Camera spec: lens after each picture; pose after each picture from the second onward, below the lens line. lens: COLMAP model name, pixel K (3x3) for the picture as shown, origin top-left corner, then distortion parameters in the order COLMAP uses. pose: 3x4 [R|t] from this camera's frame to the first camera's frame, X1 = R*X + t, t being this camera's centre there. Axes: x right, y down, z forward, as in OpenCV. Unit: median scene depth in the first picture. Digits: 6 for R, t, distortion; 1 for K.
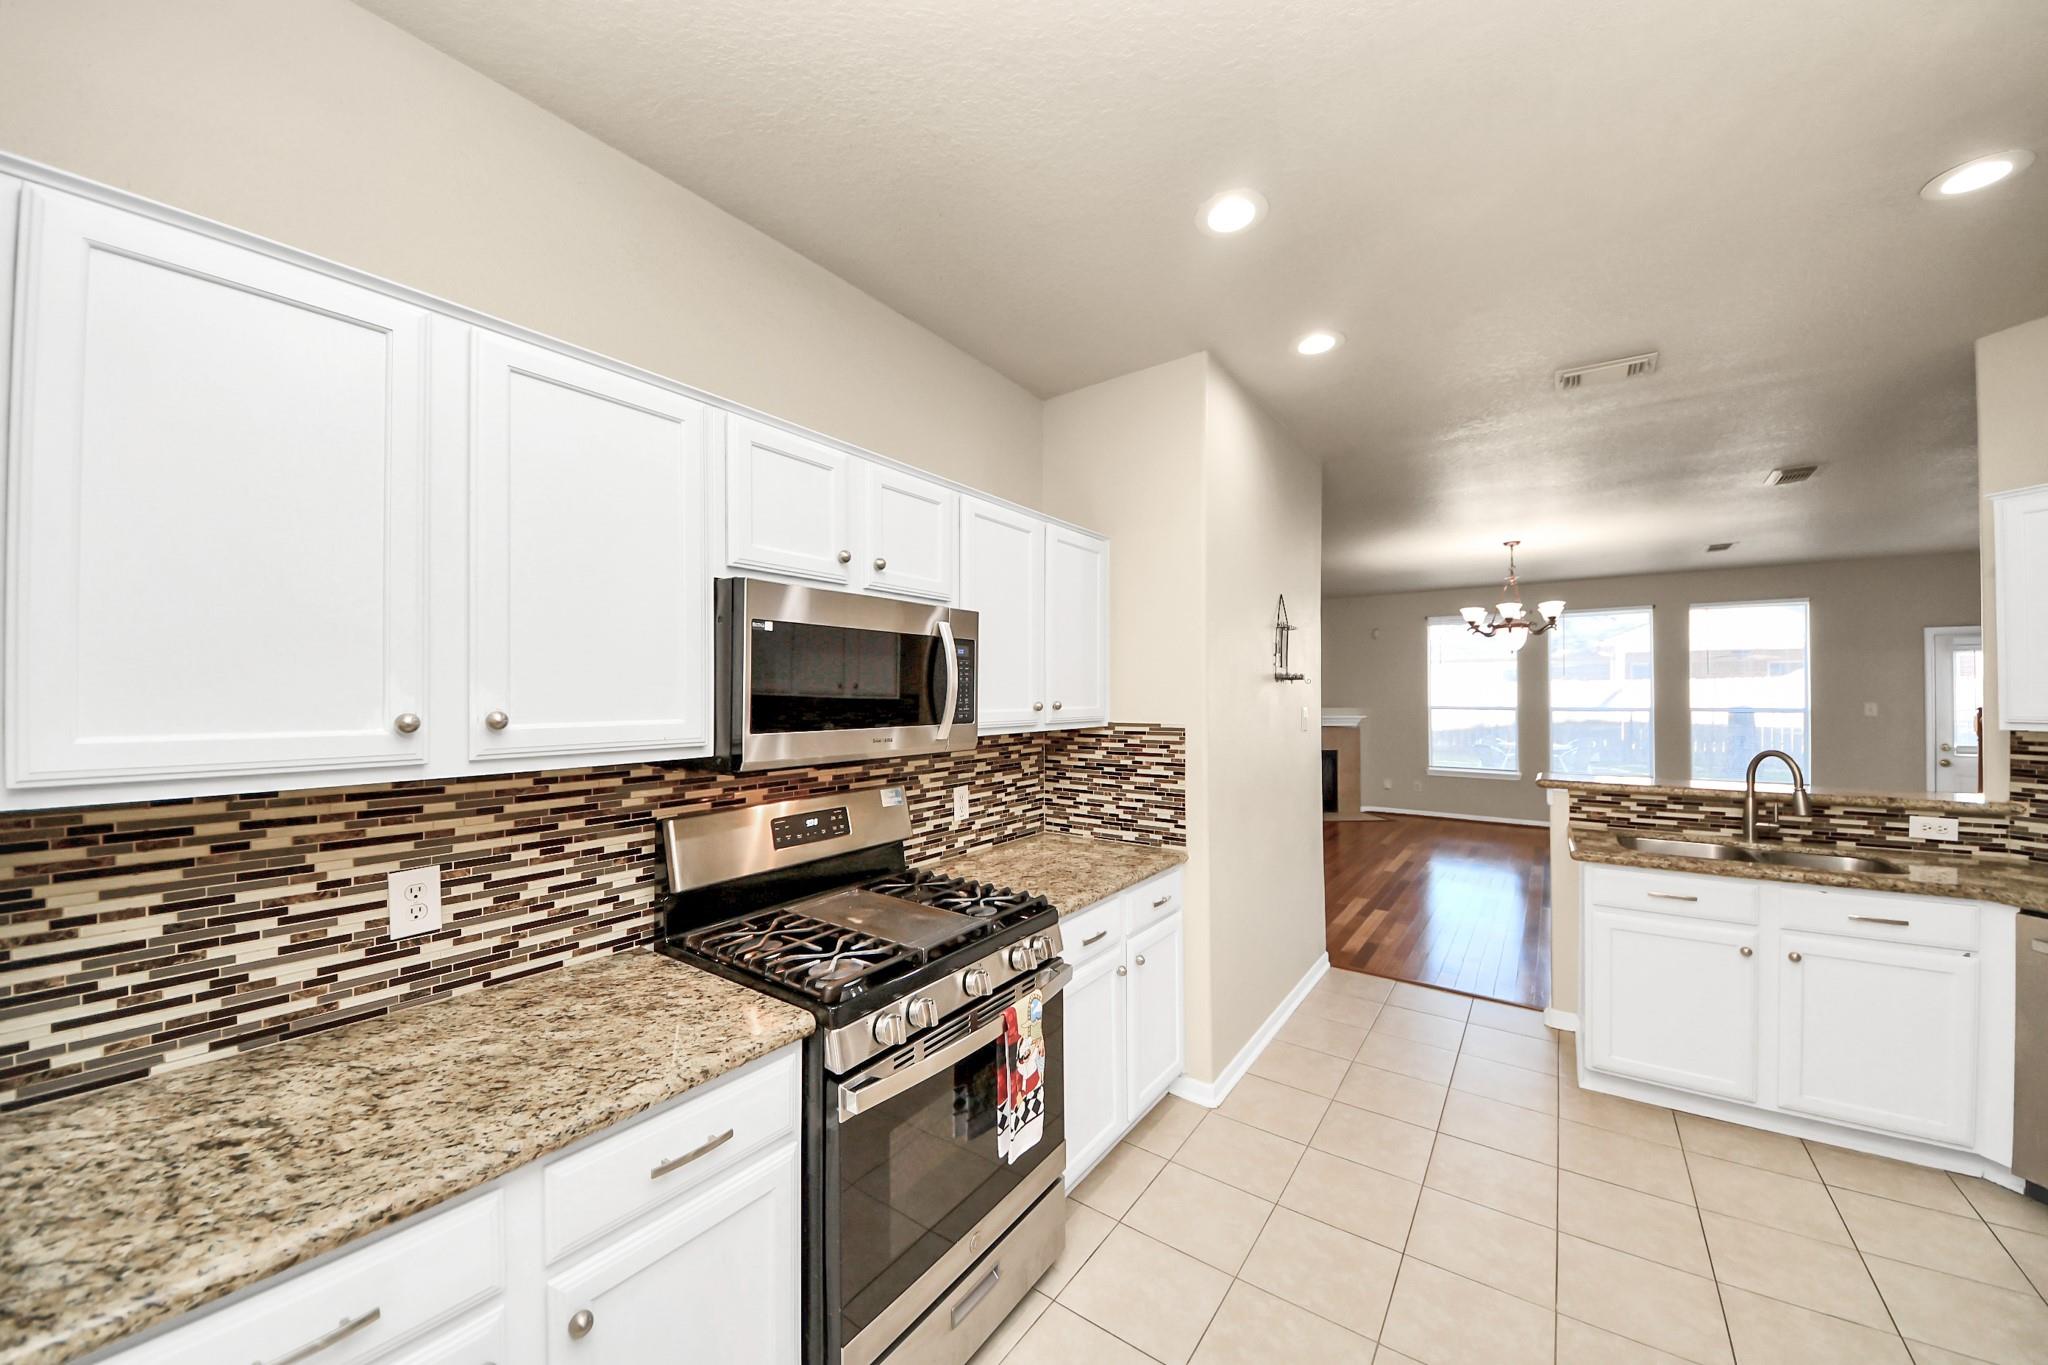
lens RADIAL K [[720.1, 0, 992.2], [0, 720.1, 684.0], [0, 0, 1]] dist [0.027272, -0.025161]
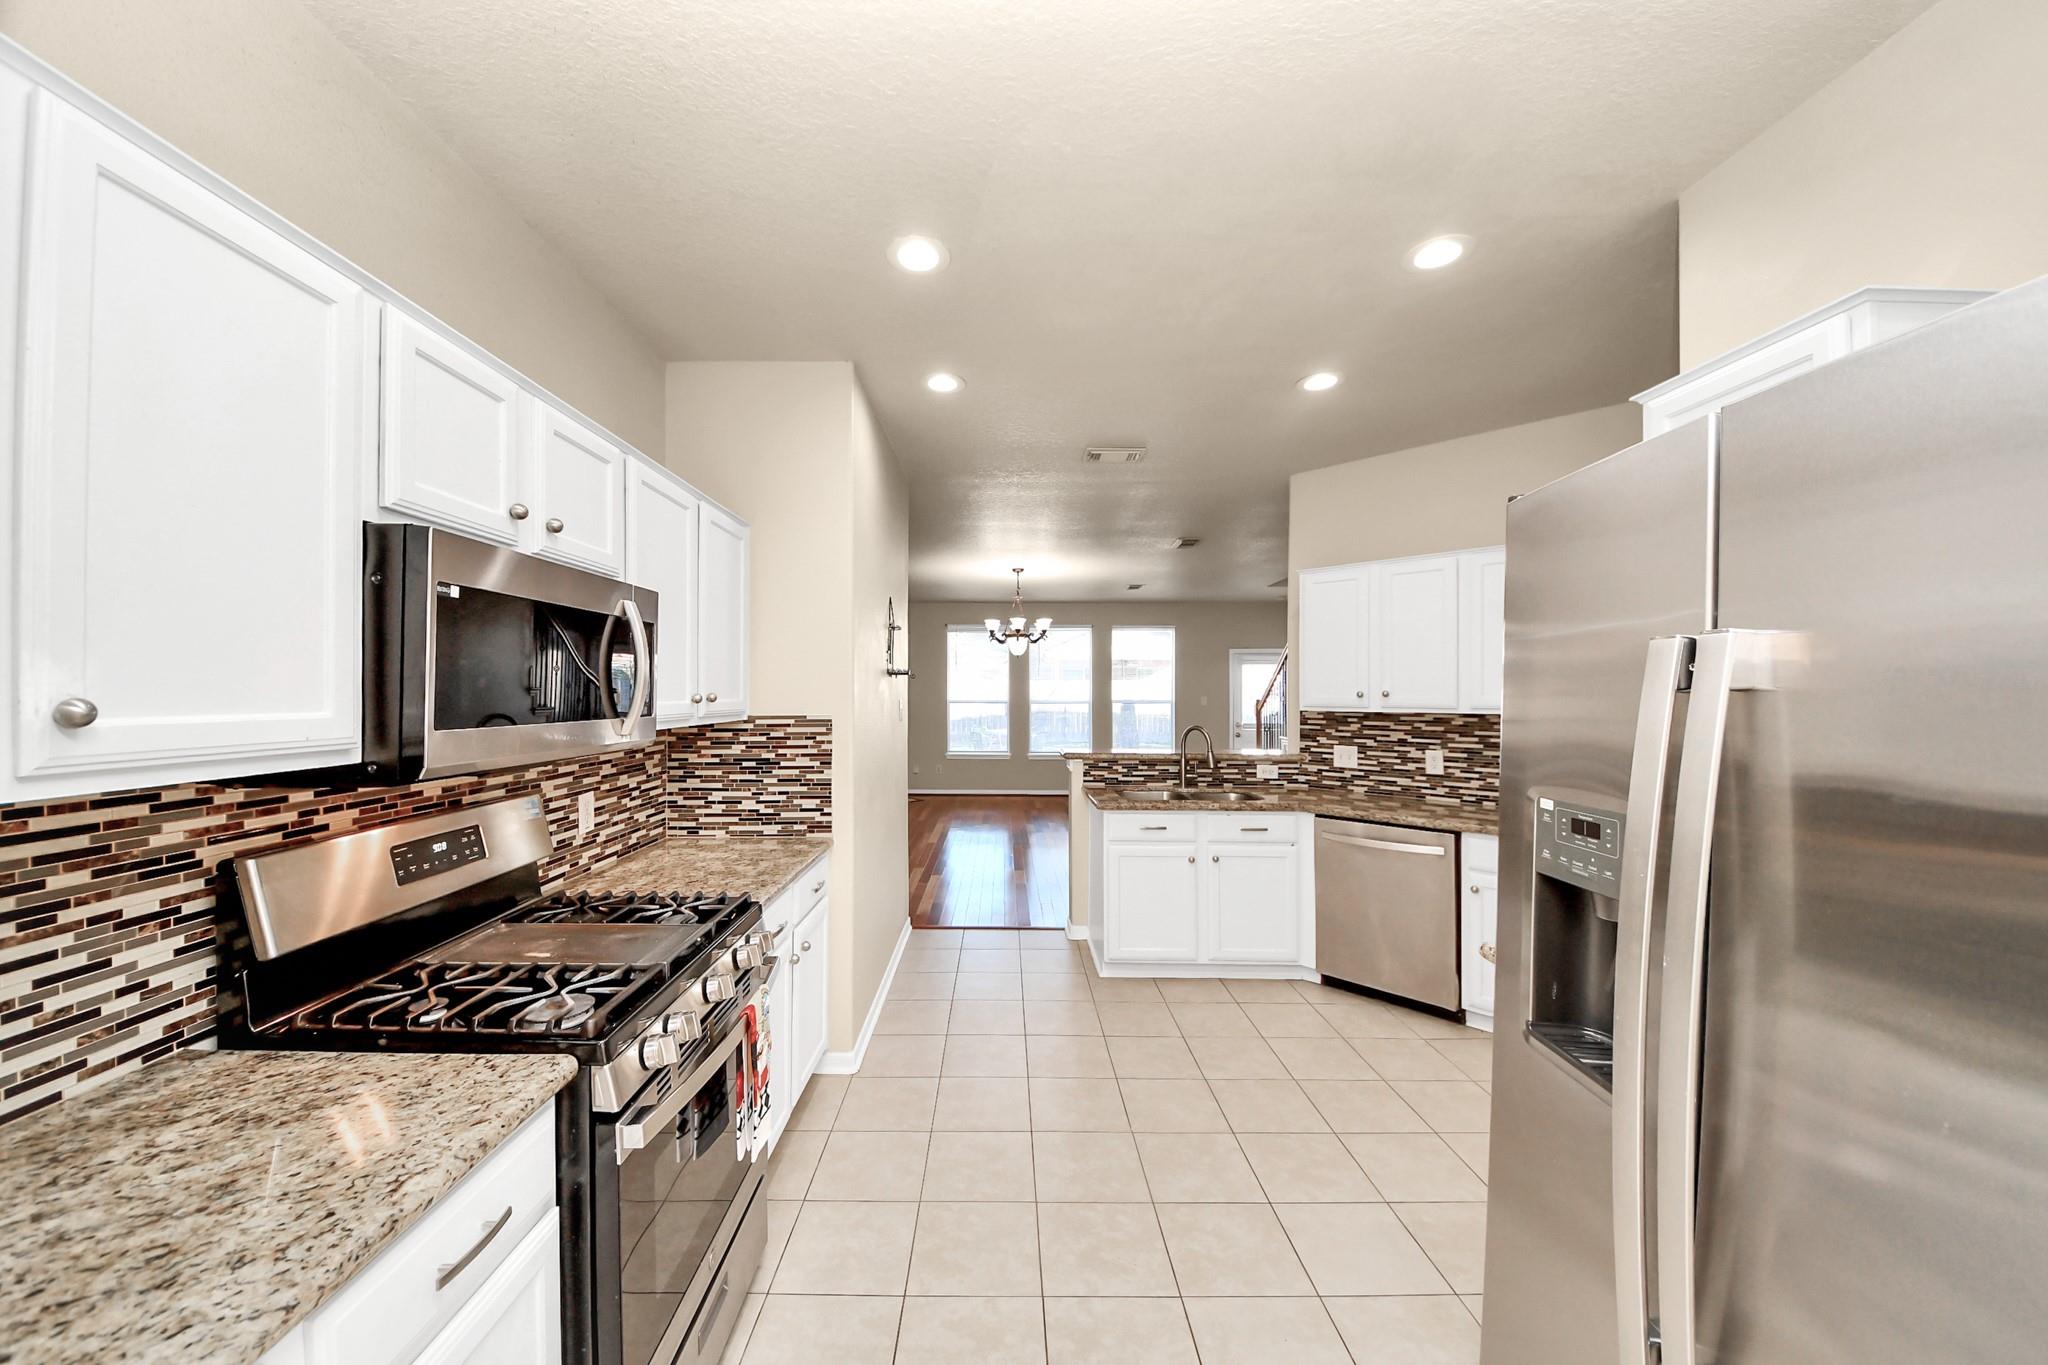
lens RADIAL K [[743.3, 0, 1000.9], [0, 743.3, 682.1], [0, 0, 1]] dist [0.000847, -0.014267]
pose [[0.793623, 0.009884, 0.608330, -0.195451], [-0.010729, 0.999940, -0.002251, 0.007687], [-0.608315, -0.004740, 0.793681, 0.003124]]
